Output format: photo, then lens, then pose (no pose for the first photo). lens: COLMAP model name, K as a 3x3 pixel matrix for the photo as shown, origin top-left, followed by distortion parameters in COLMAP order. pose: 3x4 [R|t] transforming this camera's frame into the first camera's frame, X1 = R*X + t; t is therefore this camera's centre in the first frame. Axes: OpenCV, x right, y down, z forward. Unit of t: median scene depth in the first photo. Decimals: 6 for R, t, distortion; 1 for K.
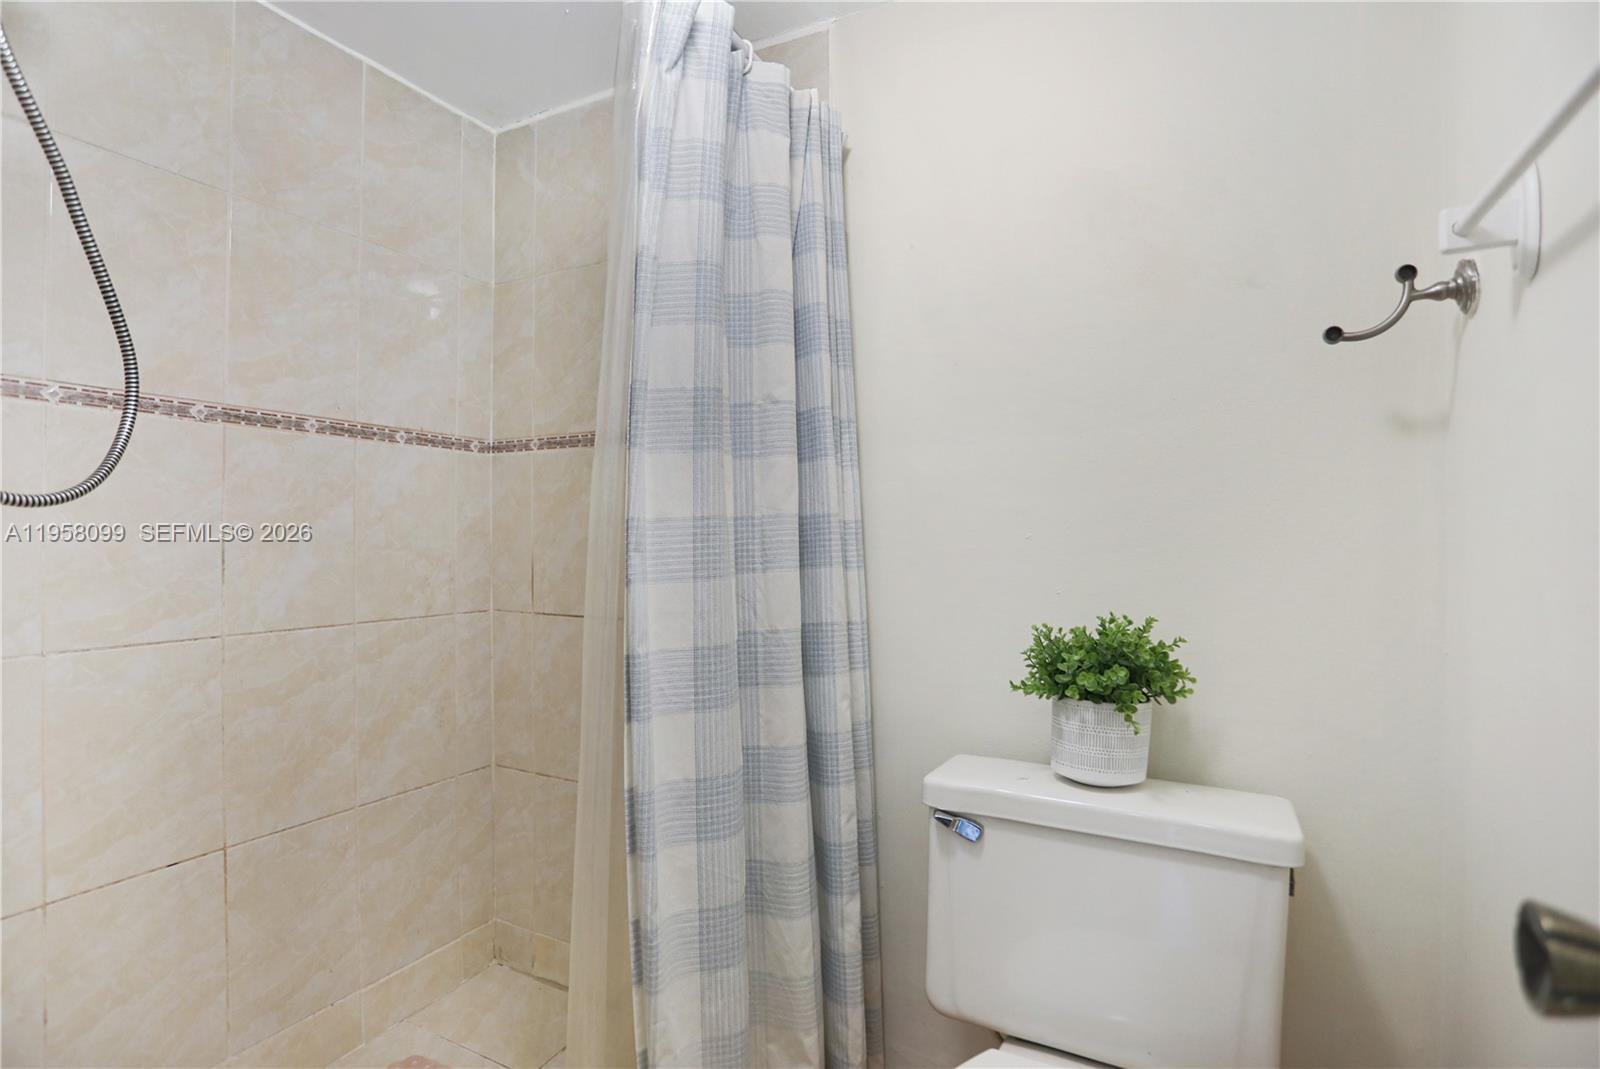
lens RADIAL K [[790.0, 0, 799.2], [0, 790.0, 544.6], [0, 0, 1]] dist [-0.058135, 0.023621]
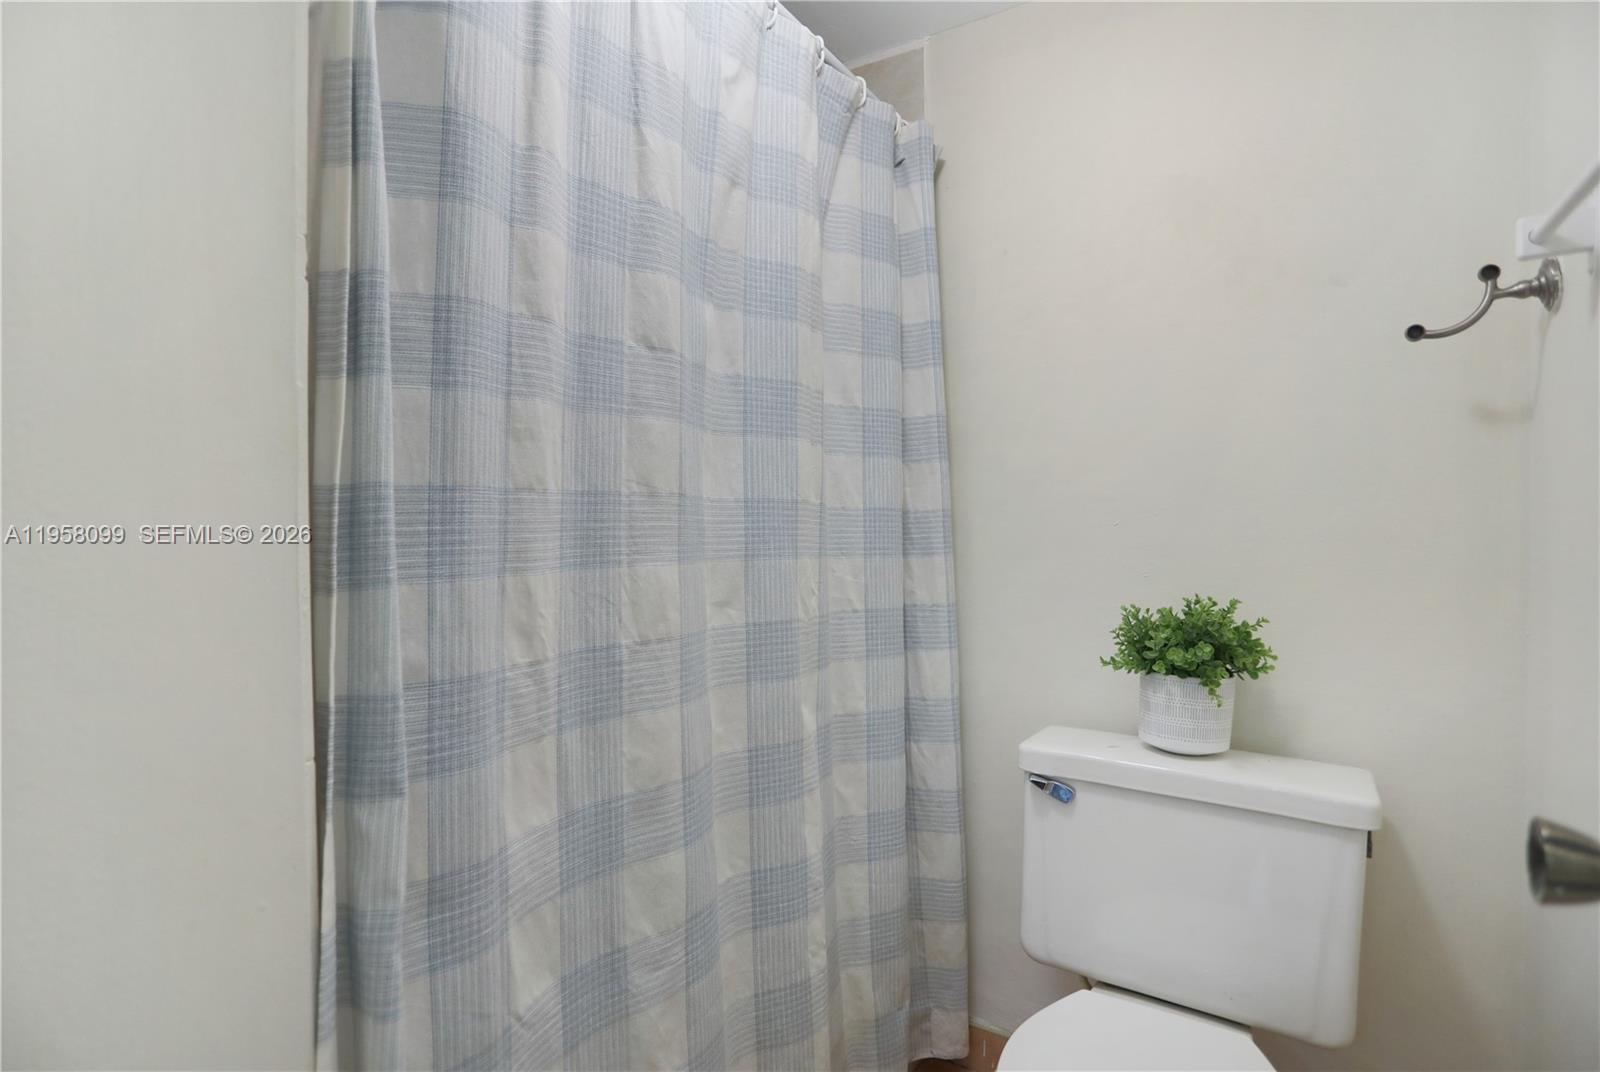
lens RADIAL K [[790.0, 0, 800.1], [0, 790.0, 536.6], [0, 0, 1]] dist [-0.058135, 0.023621]
pose [[0.995754, -0.001898, -0.092037, -0.049196], [0.002897, 0.999938, 0.010728, -0.006604], [0.092011, -0.010949, 0.995698, -0.125491]]
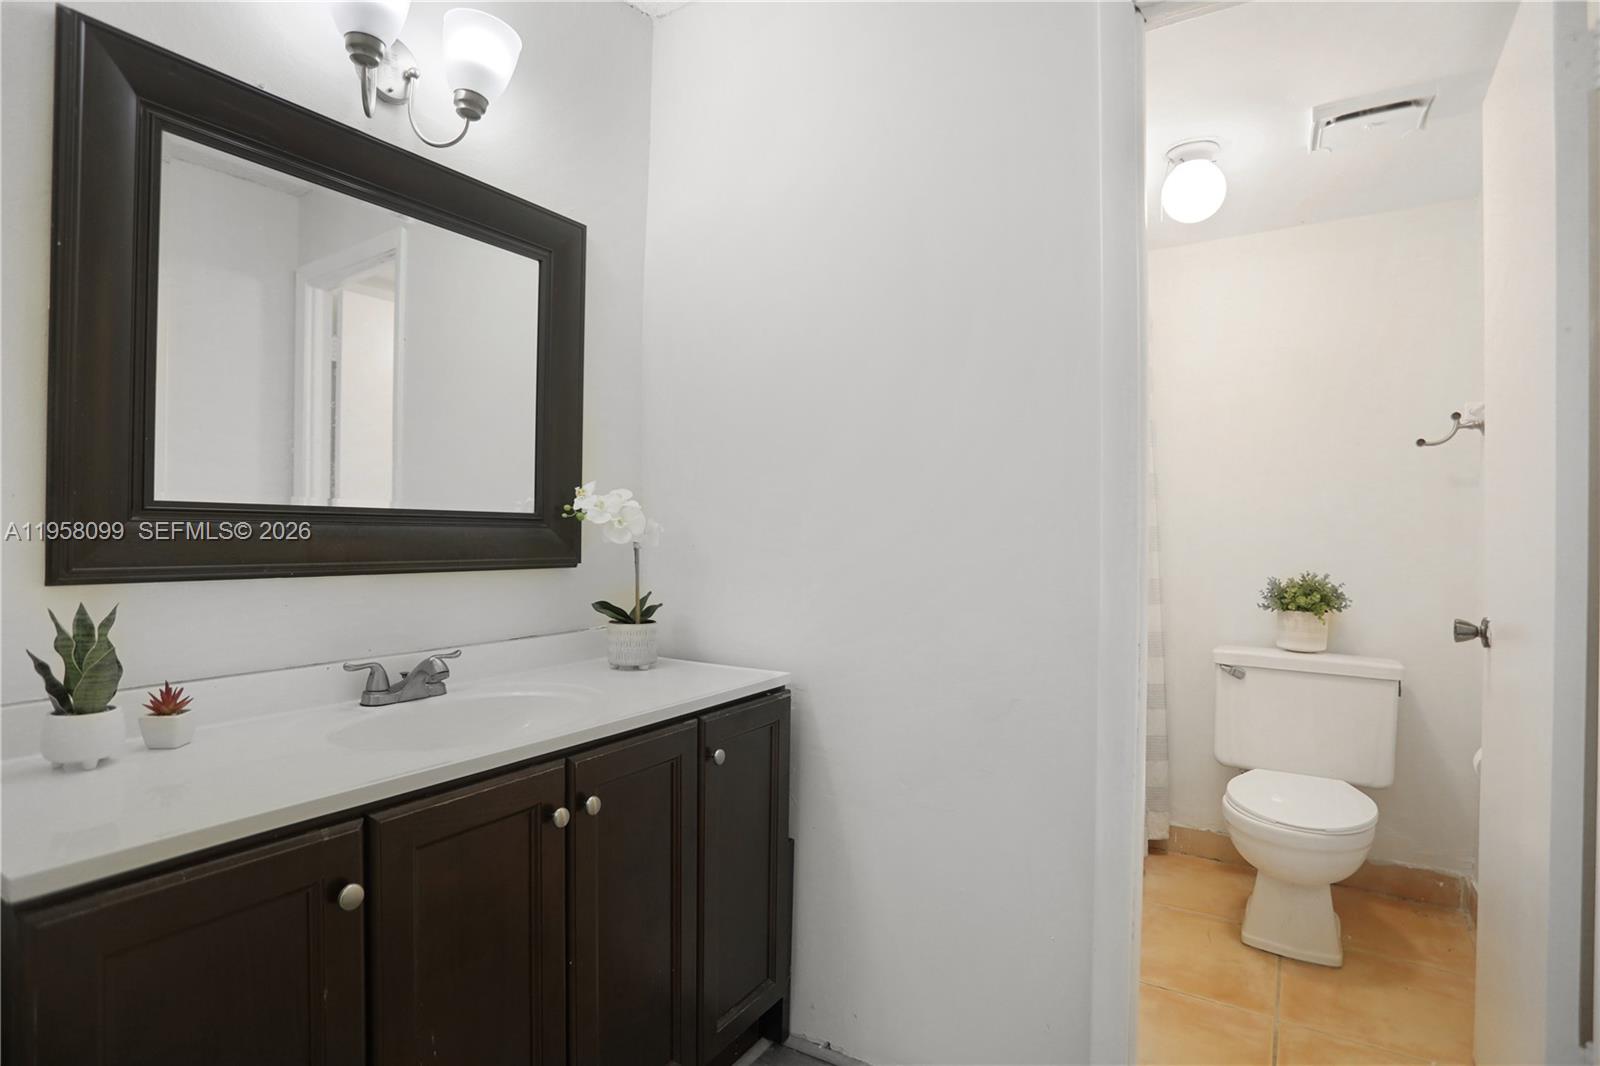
lens RADIAL K [[790.0, 0, 815.6], [0, 790.0, 539.6], [0, 0, 1]] dist [-0.058135, 0.023621]
pose [[0.997325, 0.012382, -0.072039, -0.820485], [-0.011944, 0.999907, 0.006516, 0.004738], [0.072113, -0.005638, 0.997381, -1.244030]]
